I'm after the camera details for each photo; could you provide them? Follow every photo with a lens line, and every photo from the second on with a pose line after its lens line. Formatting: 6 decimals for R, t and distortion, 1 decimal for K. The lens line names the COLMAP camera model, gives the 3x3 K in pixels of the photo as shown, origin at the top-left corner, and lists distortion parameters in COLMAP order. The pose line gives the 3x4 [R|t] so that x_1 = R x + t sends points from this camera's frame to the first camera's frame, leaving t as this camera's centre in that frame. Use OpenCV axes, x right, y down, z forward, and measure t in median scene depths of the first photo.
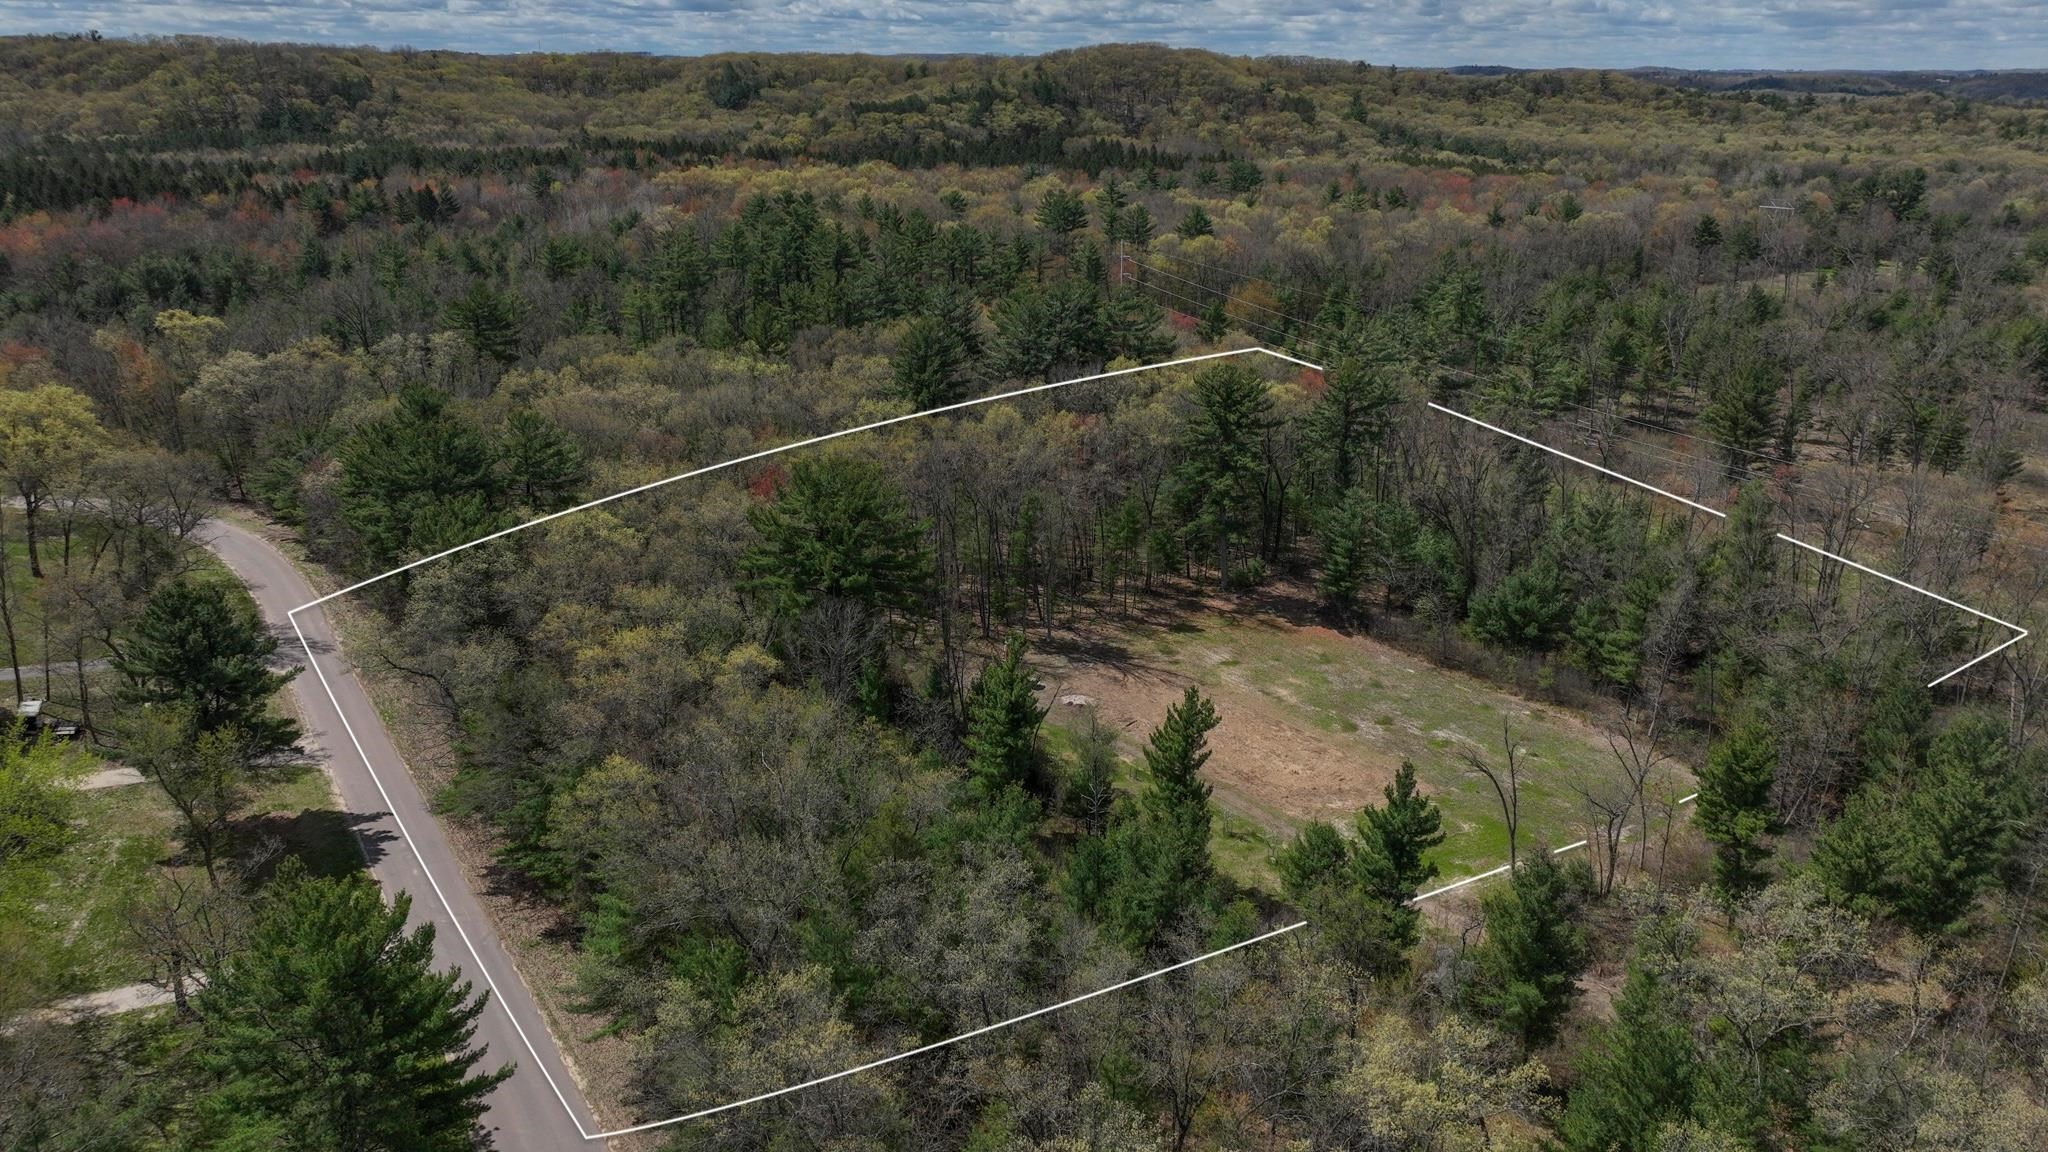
lens RADIAL K [[1474.2, 0, 1031.8], [0, 1474.2, 572.9], [0, 0, 1]] dist [-0.003440, 0.023436]
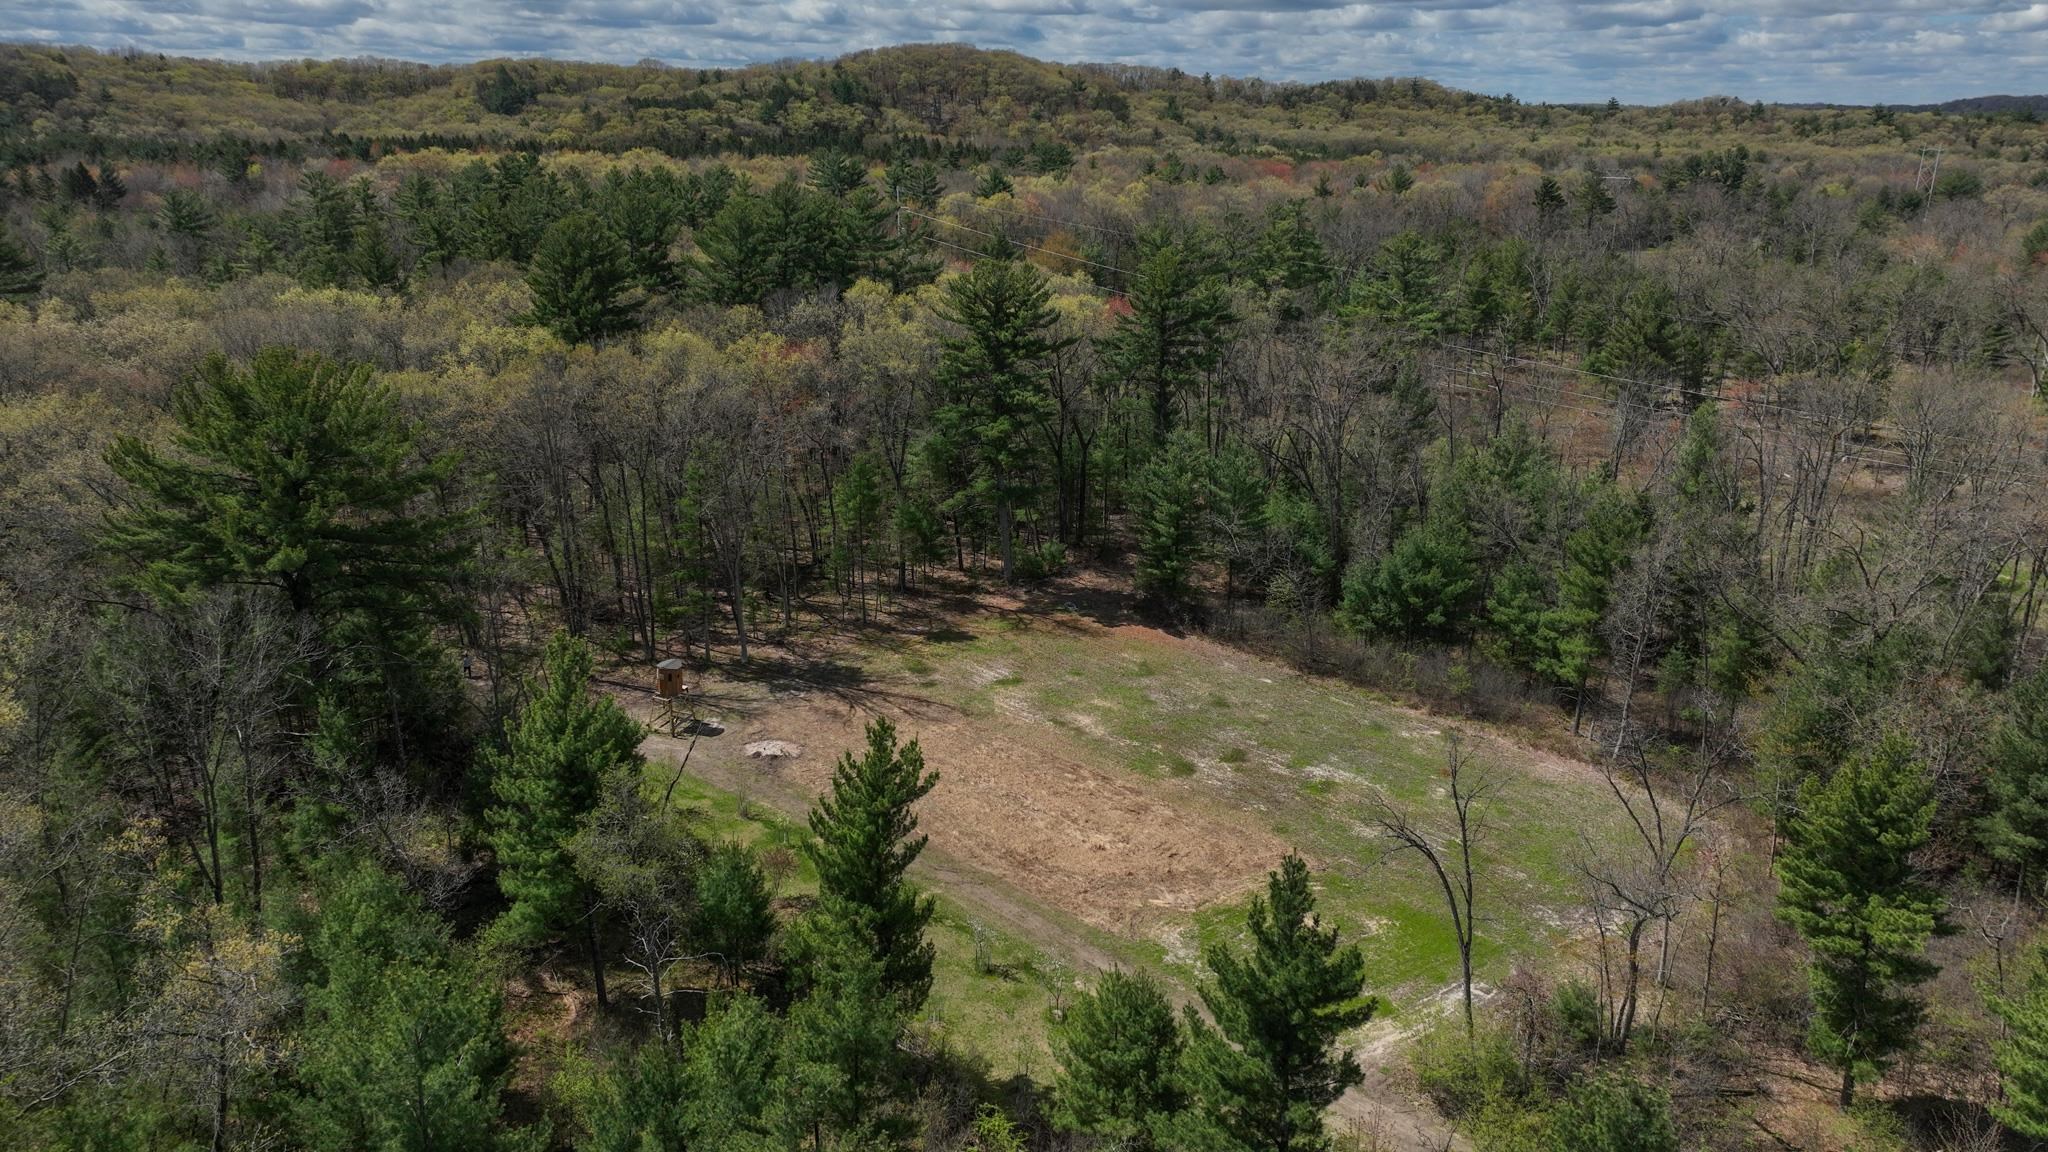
lens RADIAL K [[1474.2, 0, 1037.3], [0, 1474.2, 578.4], [0, 0, 1]] dist [-0.003440, 0.023436]
pose [[0.993006, -0.038766, 0.111515, 0.065787], [0.040944, 0.999012, -0.017303, 0.023061], [-0.110734, 0.021748, 0.993612, 0.285557]]
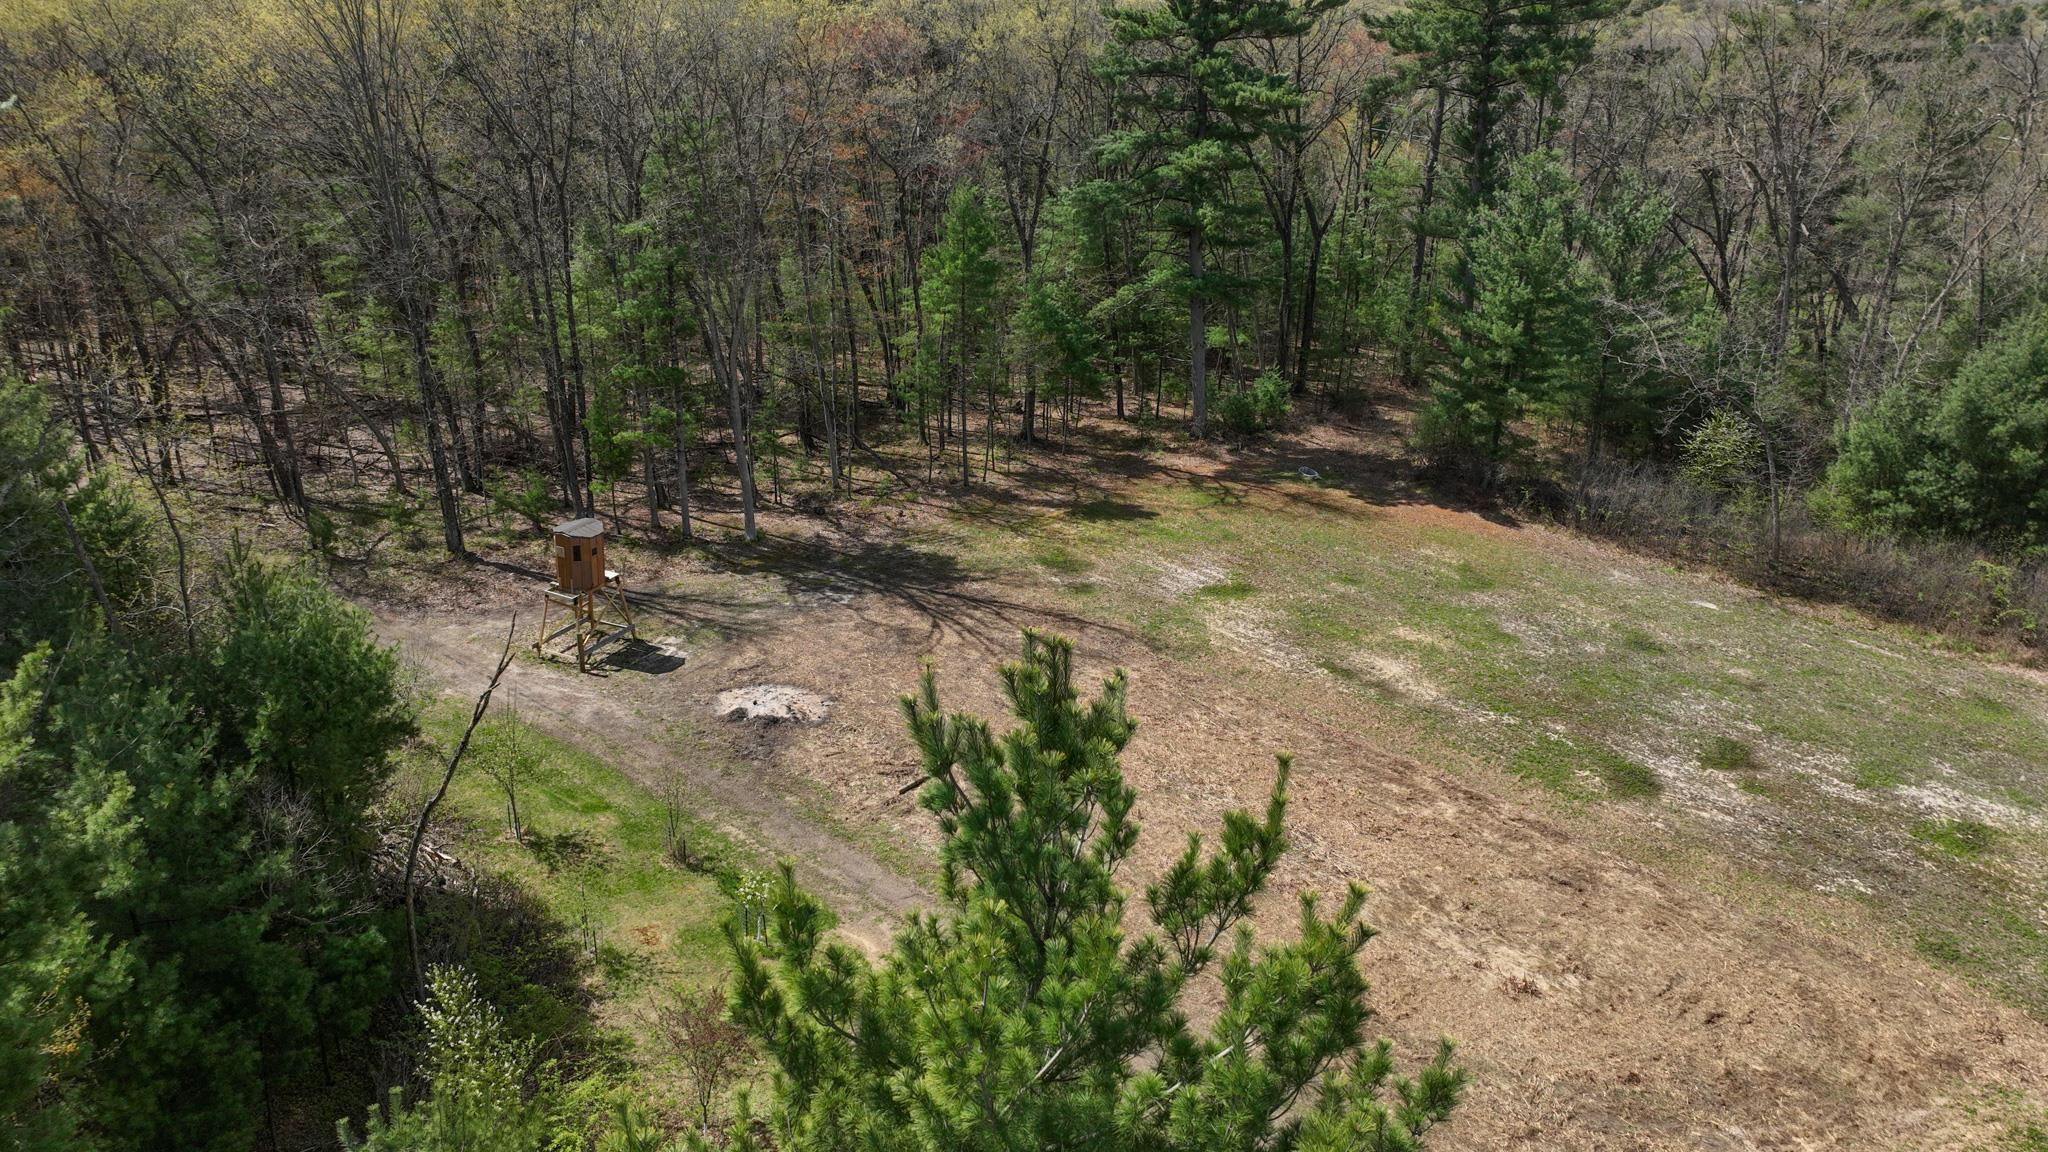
lens RADIAL K [[1474.2, 0, 1017.8], [0, 1474.2, 578.8], [0, 0, 1]] dist [-0.003440, 0.023436]
pose [[0.999556, -0.011683, 0.027418, 0.064703], [0.010952, 0.999584, 0.026680, 0.043280], [-0.027719, -0.026368, 0.999268, 0.571319]]
